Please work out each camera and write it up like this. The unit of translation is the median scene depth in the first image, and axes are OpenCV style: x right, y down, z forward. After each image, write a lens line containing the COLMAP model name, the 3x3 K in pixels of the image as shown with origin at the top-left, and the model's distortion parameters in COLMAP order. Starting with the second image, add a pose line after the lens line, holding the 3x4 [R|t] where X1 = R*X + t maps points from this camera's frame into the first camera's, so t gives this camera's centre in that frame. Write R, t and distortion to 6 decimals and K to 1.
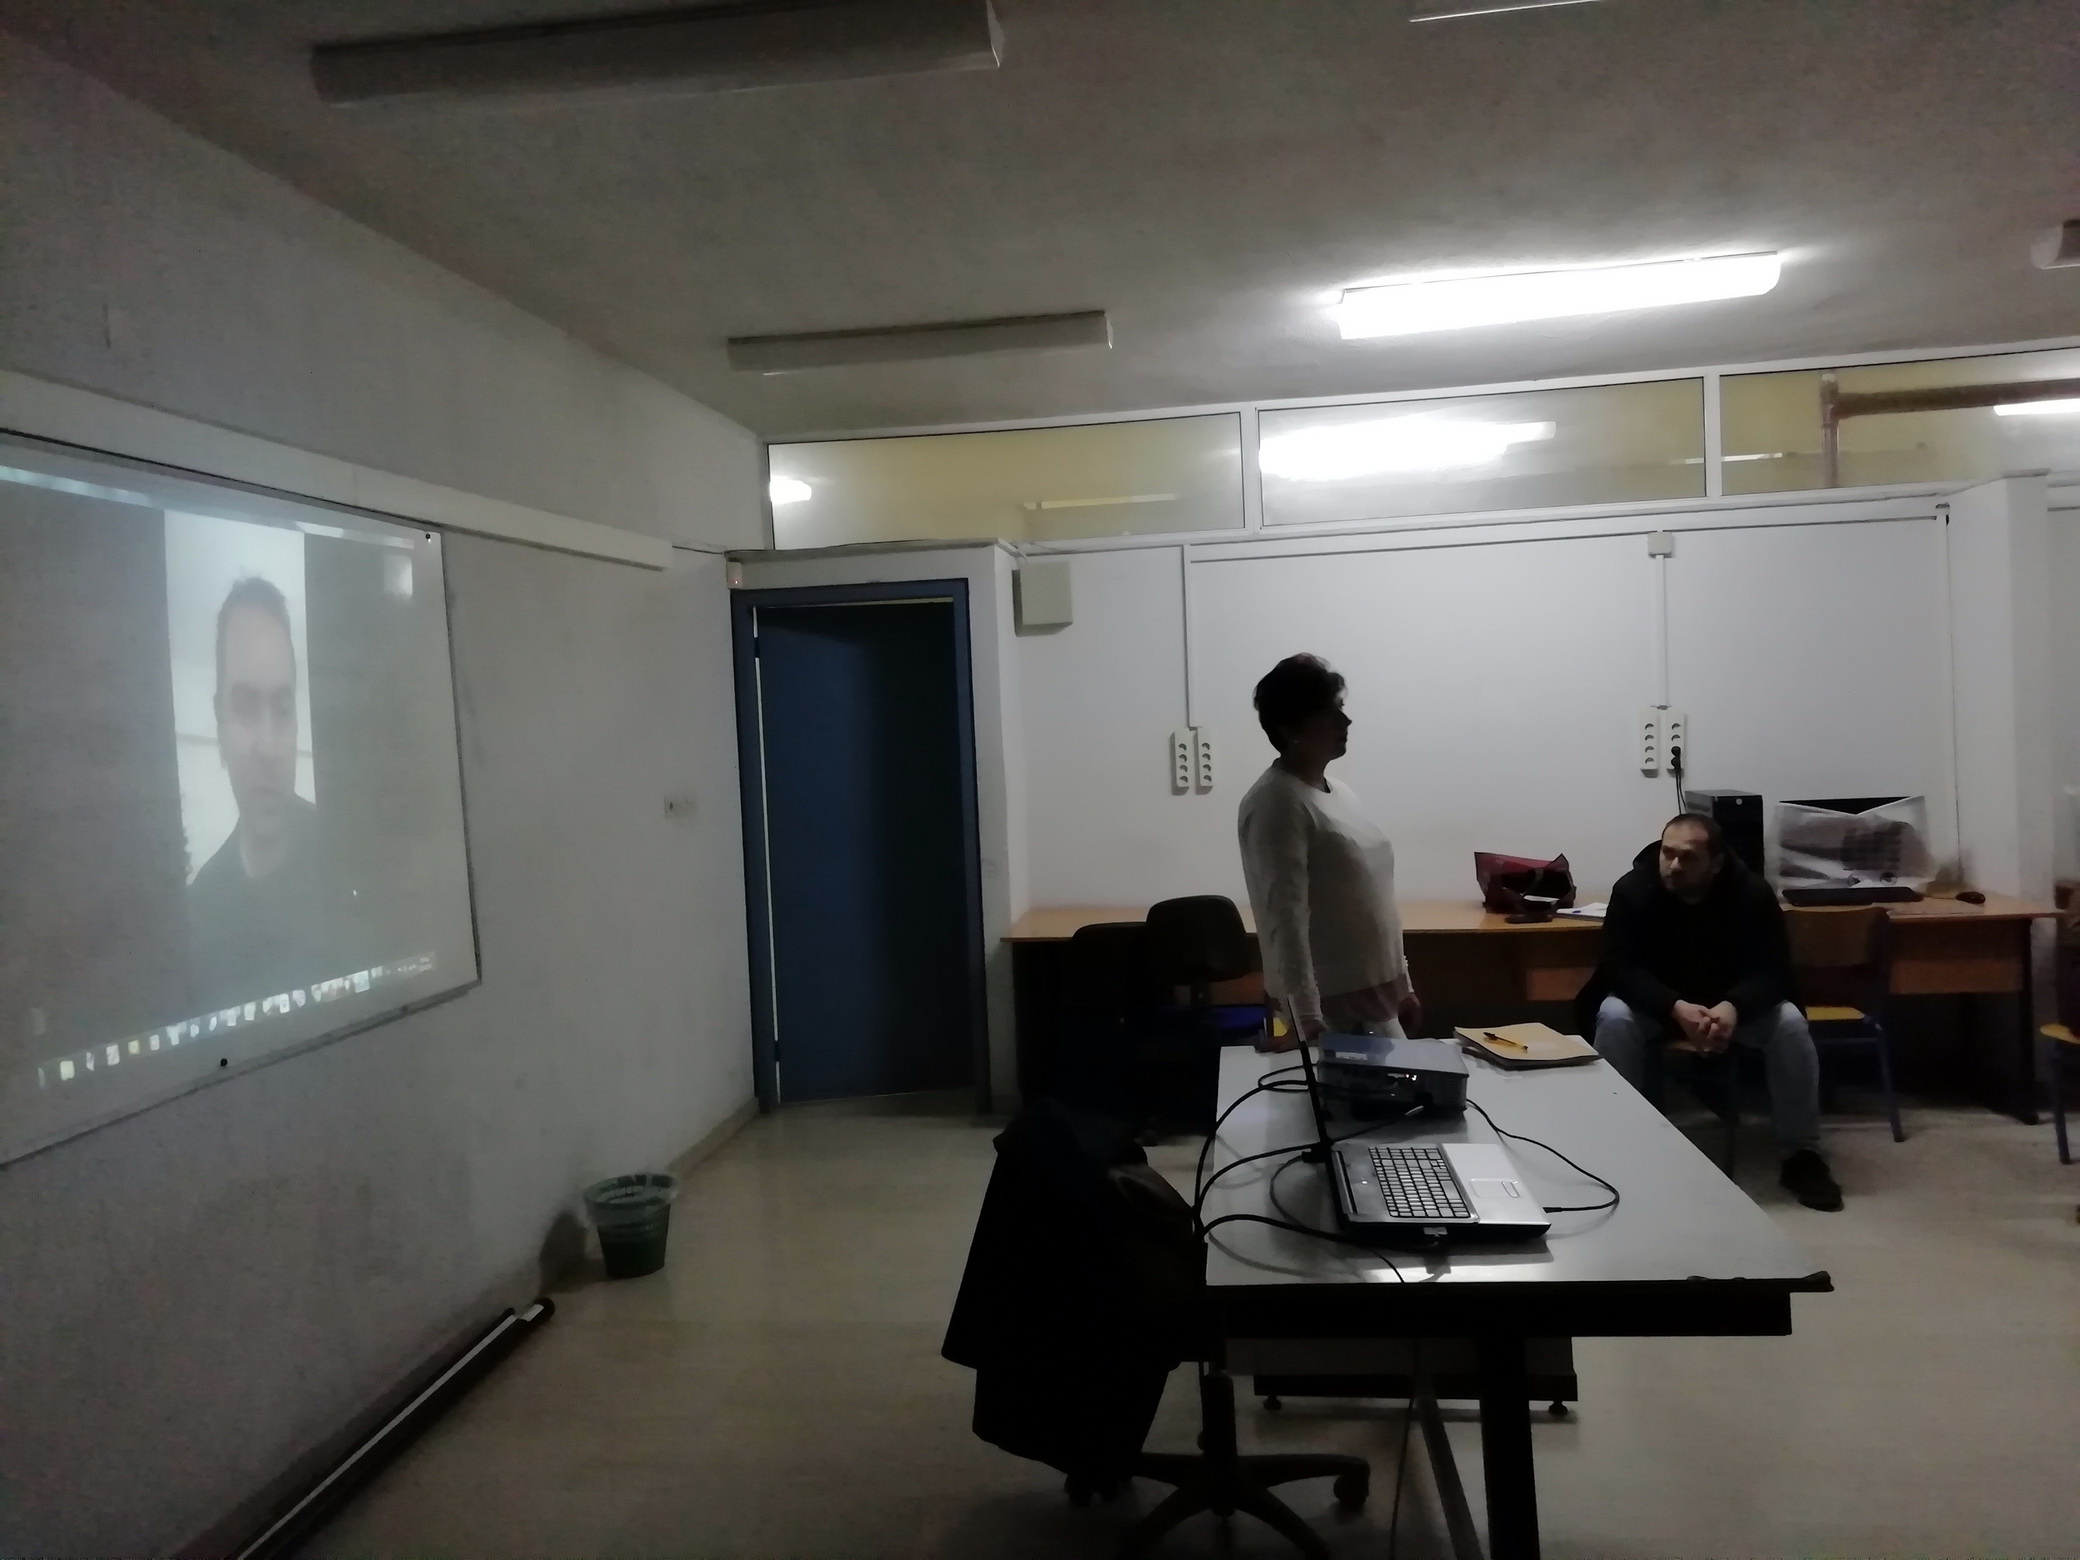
lens RADIAL K [[1567.4, 0, 1029.5], [0, 1567.4, 775.1], [0, 0, 1]] dist [0.024745, -0.003145]
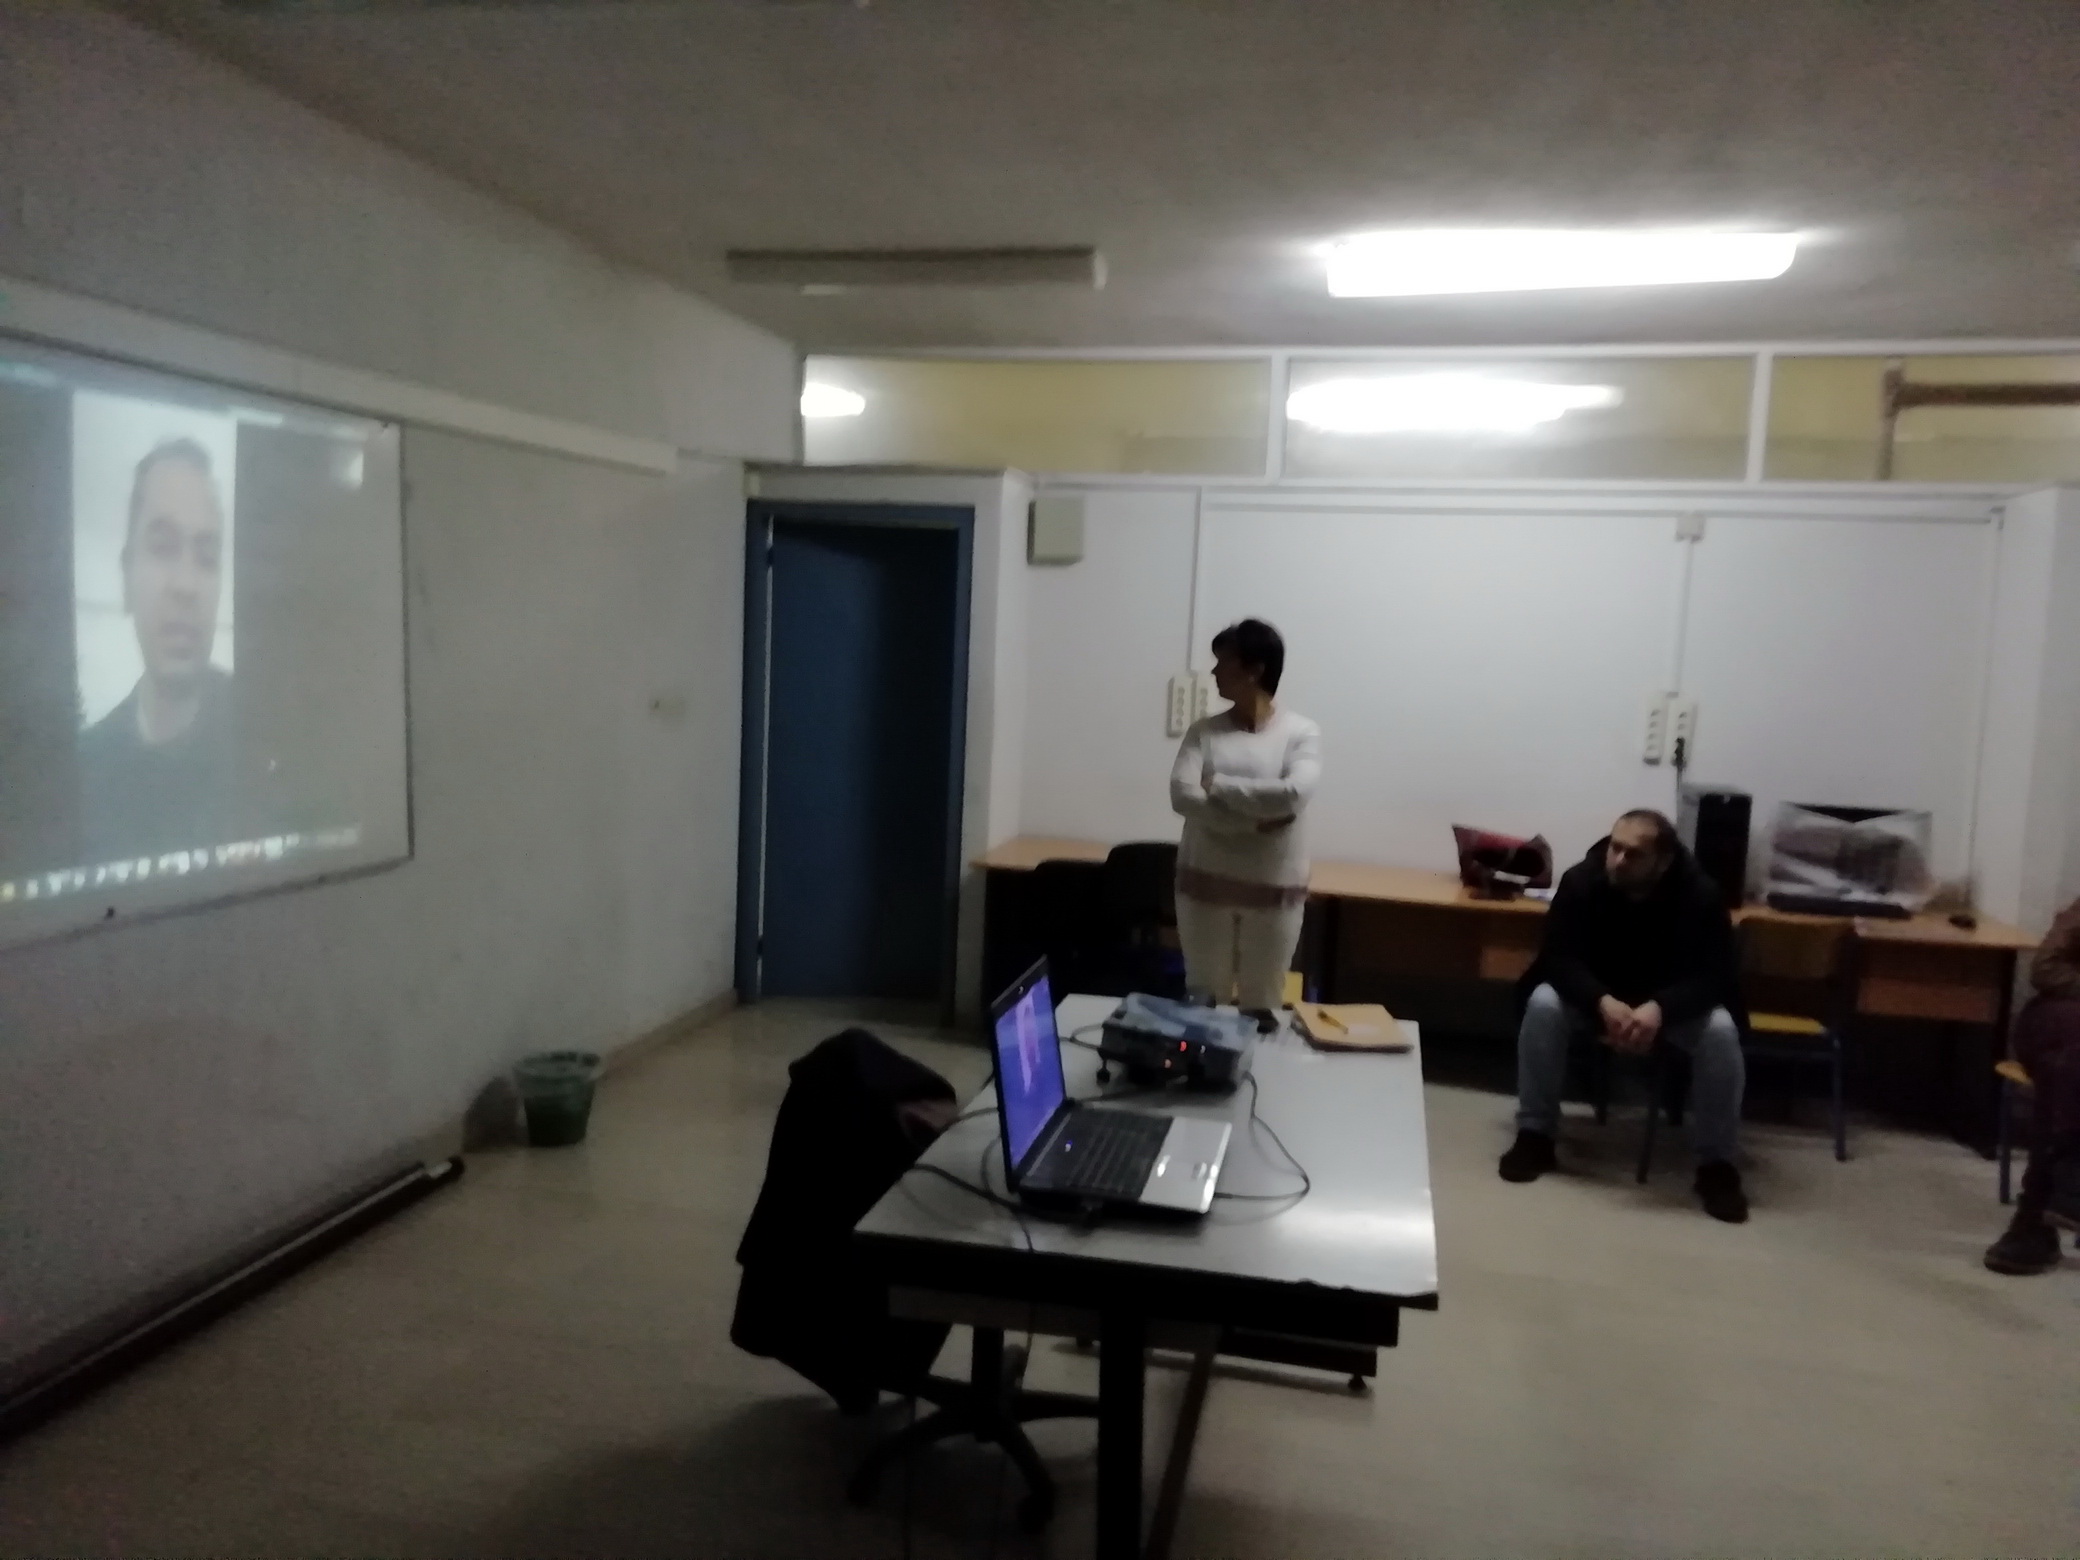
lens RADIAL K [[1543.3, 0, 1040.0], [0, 1543.3, 780.0], [0, 0, 1]] dist [0.027721, 0.004282]
pose [[0.991341, 0.095777, -0.089836, 0.119214], [-0.090251, 0.993881, 0.063689, -0.018945], [0.095387, -0.055029, 0.993918, 0.005613]]
